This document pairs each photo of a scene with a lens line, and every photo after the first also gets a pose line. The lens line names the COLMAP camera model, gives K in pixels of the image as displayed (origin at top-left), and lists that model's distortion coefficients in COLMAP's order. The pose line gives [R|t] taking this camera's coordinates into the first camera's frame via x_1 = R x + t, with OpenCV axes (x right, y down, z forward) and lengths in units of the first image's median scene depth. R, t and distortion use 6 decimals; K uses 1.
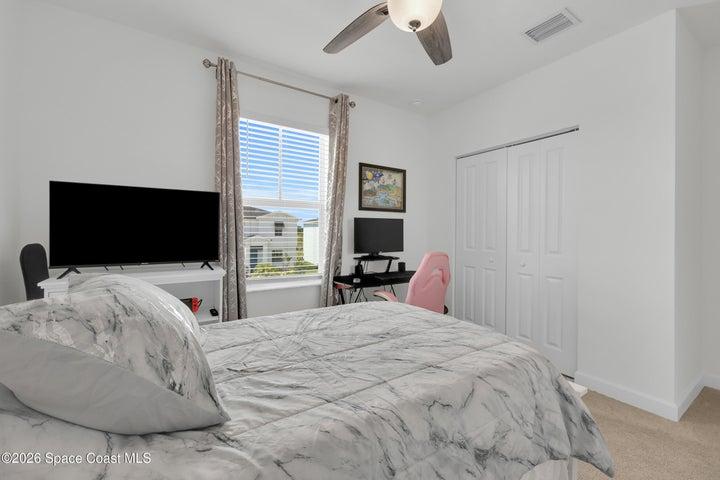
lens RADIAL K [[292.1, 0, 360.2], [0, 292.1, 234.0], [0, 0, 1]] dist [-0.009270, -0.000367]
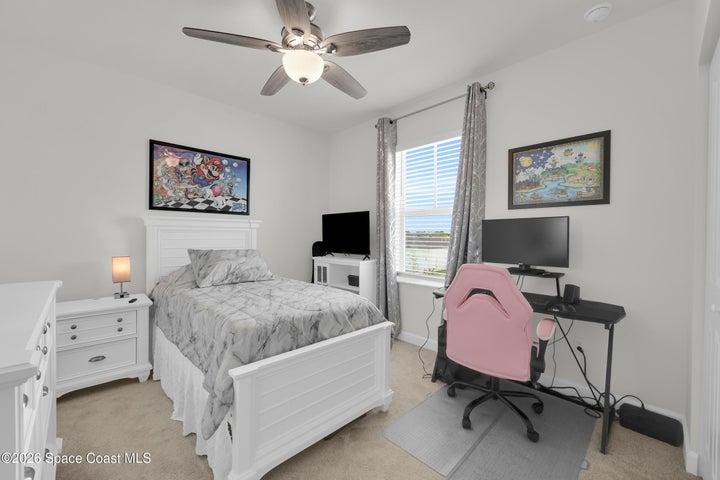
lens RADIAL K [[292.1, 0, 360.0], [0, 292.1, 240.4], [0, 0, 1]] dist [-0.009270, -0.000367]
pose [[0.205004, 0.007564, -0.978732, 0.672354], [-0.013261, 0.999900, 0.004950, 0.004632], [0.978671, 0.011964, 0.205084, 0.425312]]
